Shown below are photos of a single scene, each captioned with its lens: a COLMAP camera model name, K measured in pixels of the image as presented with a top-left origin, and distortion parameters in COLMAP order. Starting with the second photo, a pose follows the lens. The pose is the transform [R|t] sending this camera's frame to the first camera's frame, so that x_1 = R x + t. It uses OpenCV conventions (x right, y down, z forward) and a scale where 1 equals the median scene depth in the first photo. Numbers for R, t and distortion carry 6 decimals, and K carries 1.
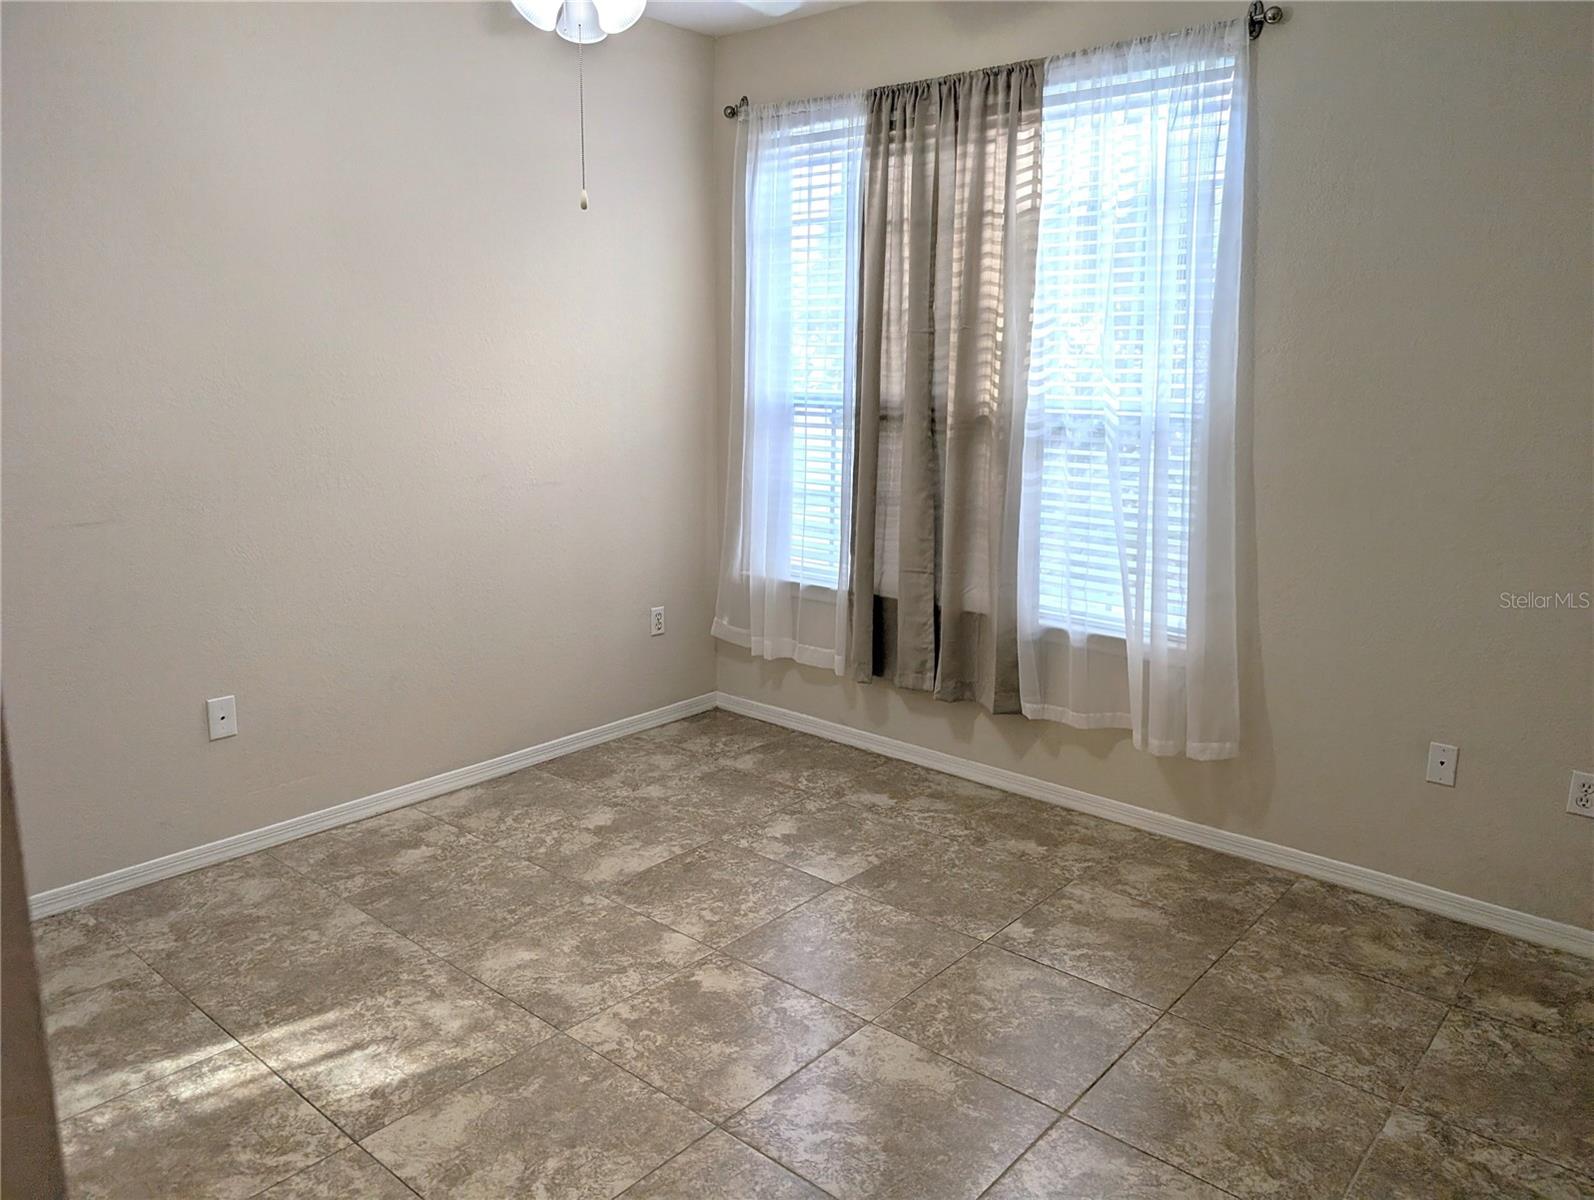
lens RADIAL K [[1160.3, 0, 797.0], [0, 1160.3, 600.0], [0, 0, 1]] dist [0.006240, 0.002552]
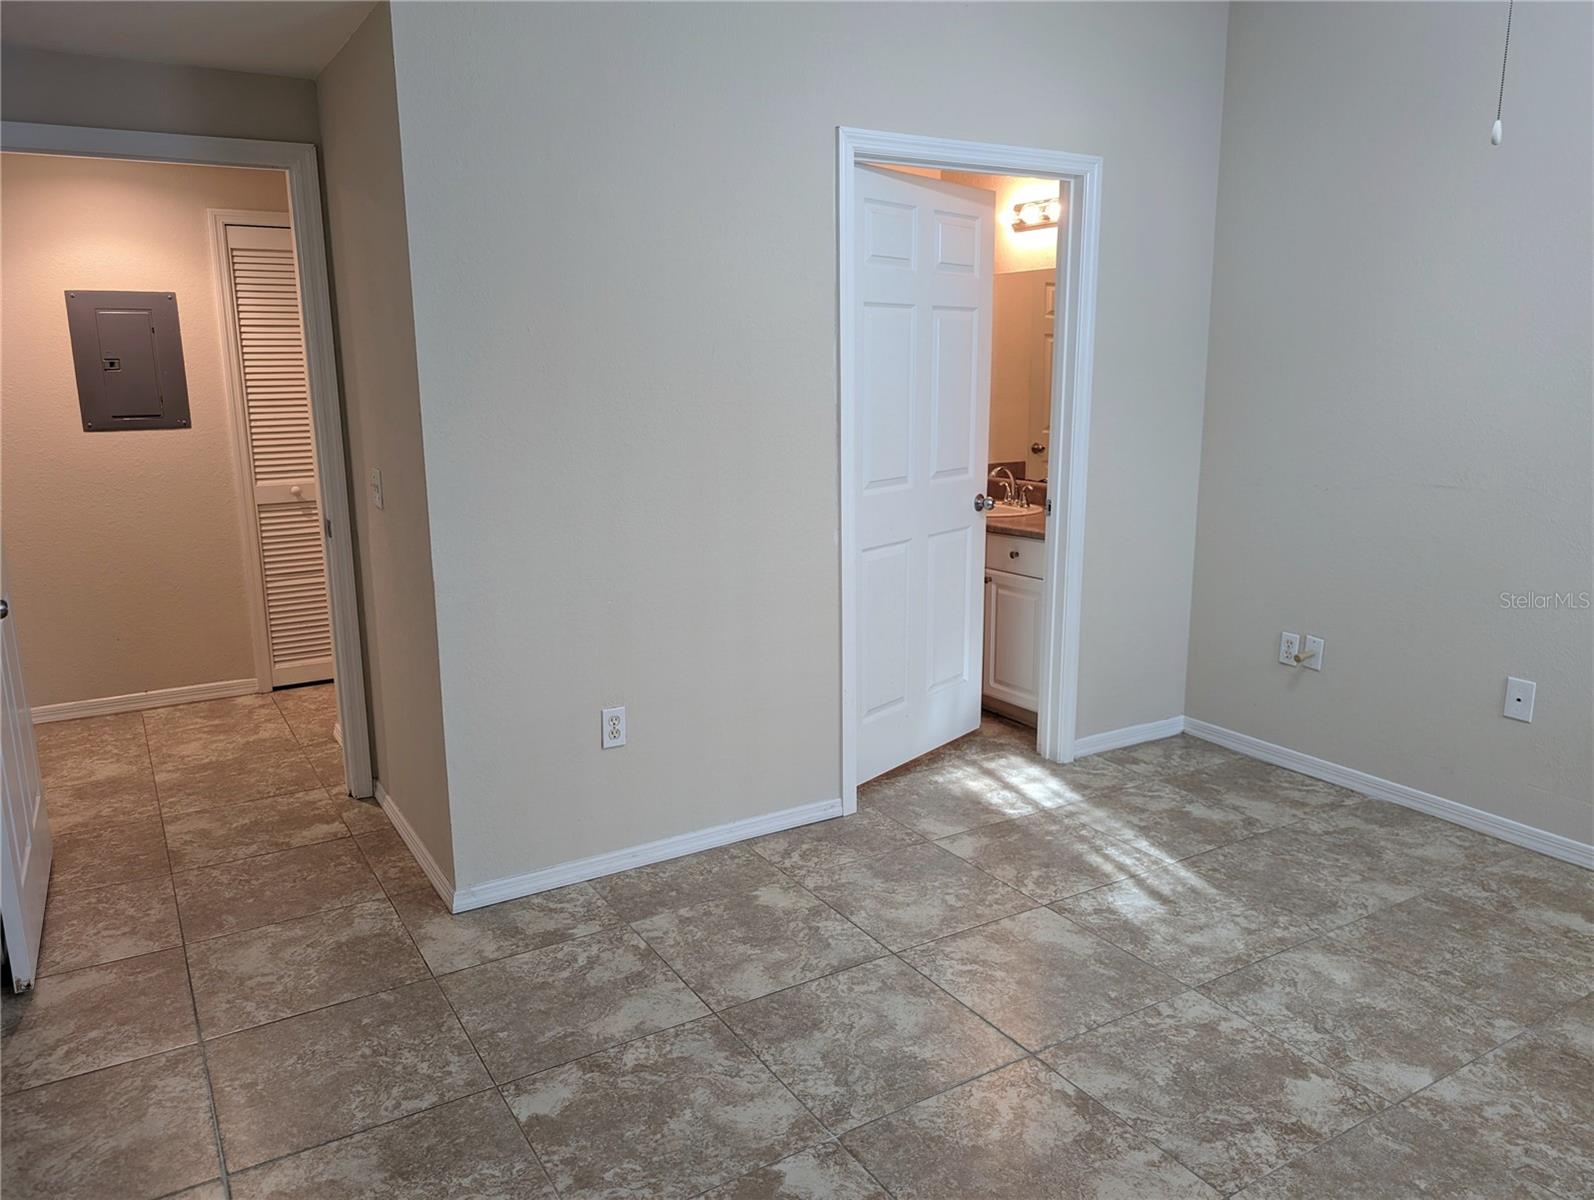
lens RADIAL K [[1160.3, 0, 797.0], [0, 1160.3, 600.0], [0, 0, 1]] dist [0.006240, 0.002552]
pose [[-0.310995, 0.183928, -0.932445, 0.581022], [-0.194568, 0.947996, 0.251889, -0.104559], [0.930283, 0.259760, -0.259035, 0.619758]]
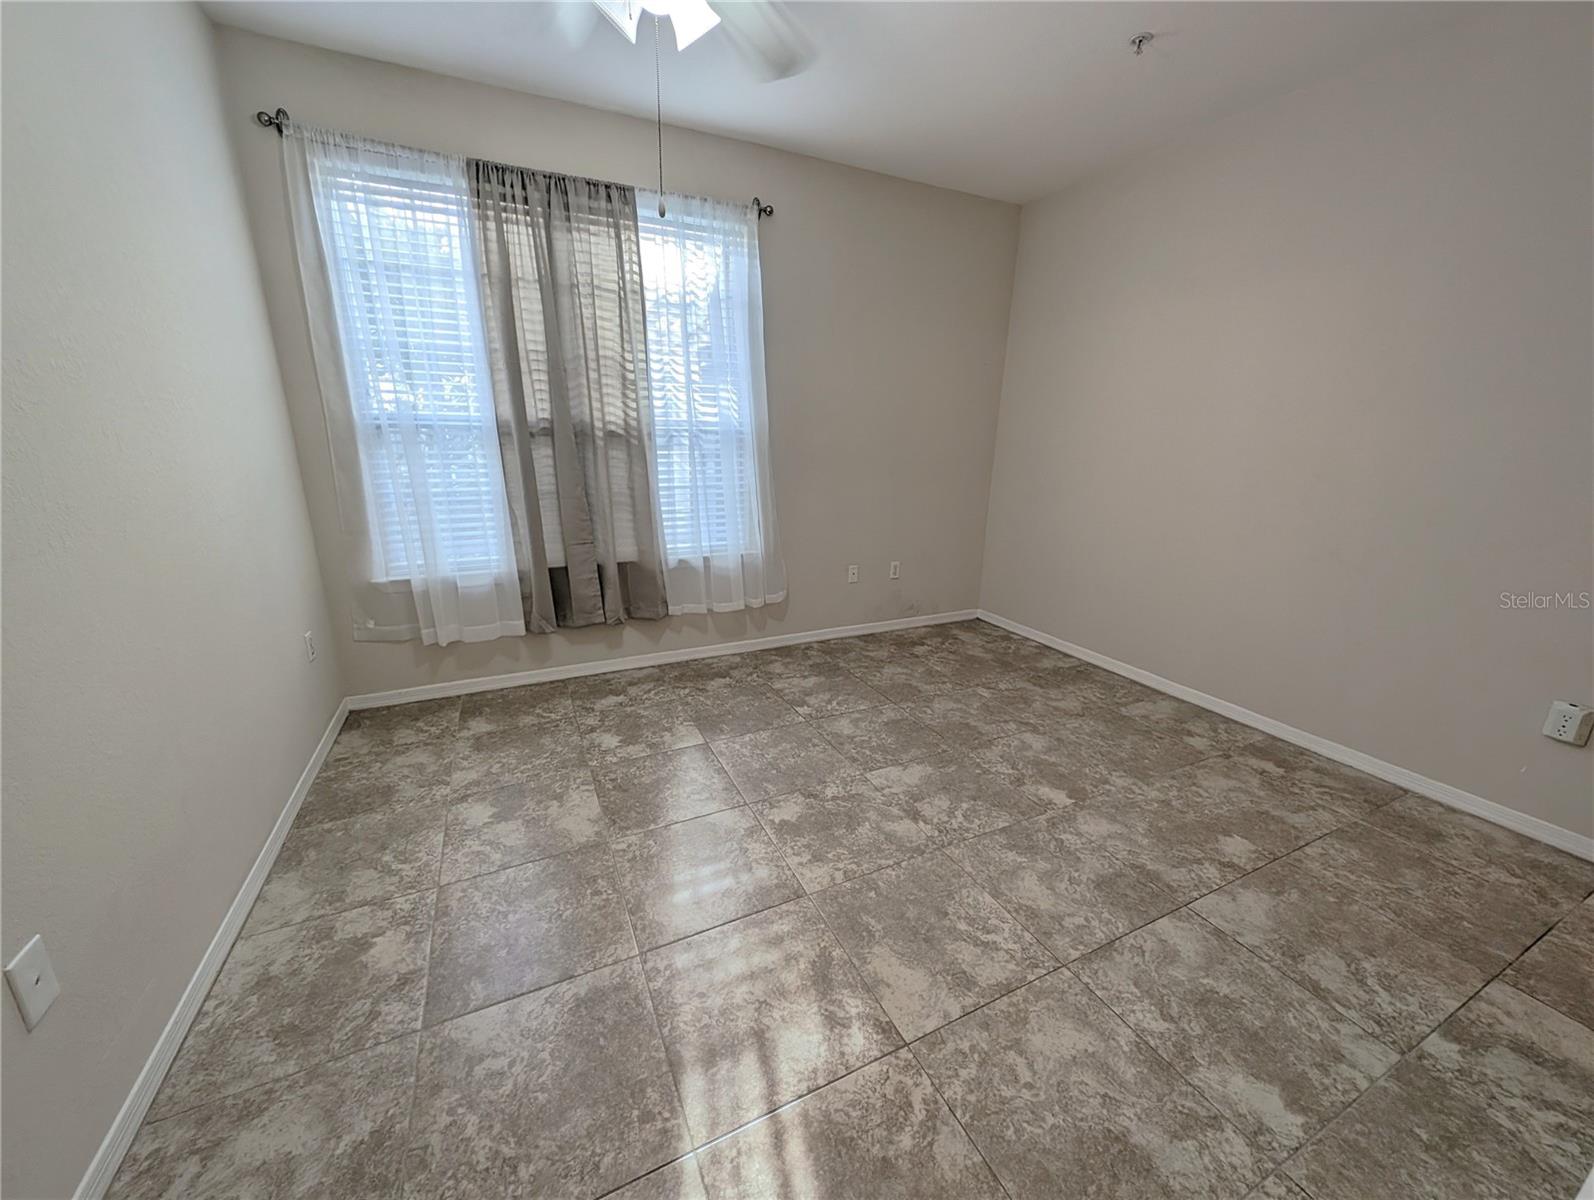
lens RADIAL K [[608.7, 0, 797.0], [0, 608.7, 600.0], [0, 0, 1]] dist [0.008481, -0.006019]
pose [[0.395868, -0.251379, 0.883231, -0.529748], [0.181870, 0.964214, 0.192913, -0.059691], [-0.900118, 0.084265, 0.427419, 0.502129]]
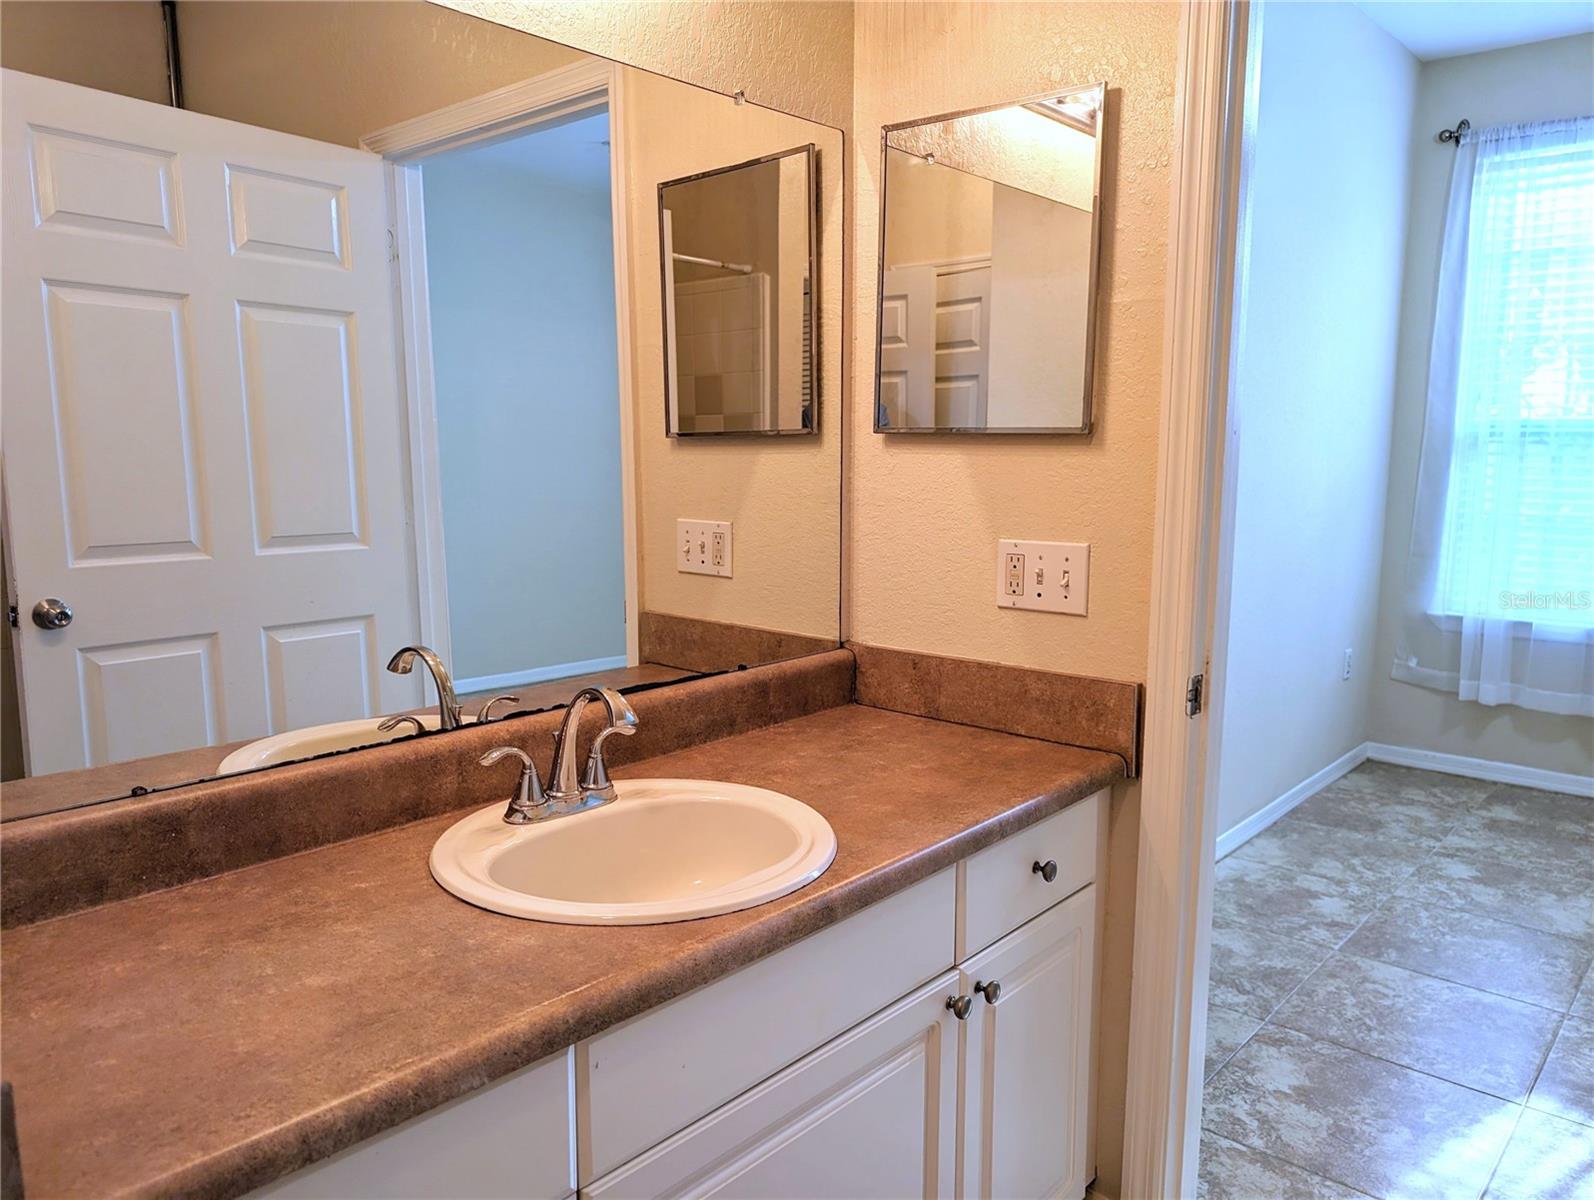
lens RADIAL K [[1160.3, 0, 797.0], [0, 1160.3, 600.0], [0, 0, 1]] dist [0.006240, 0.002552]
pose [[0.999996, 0.001139, -0.002434, -0.727820], [-0.001319, 0.997154, -0.075374, 0.048944], [0.002341, 0.075377, 0.997152, 0.070948]]
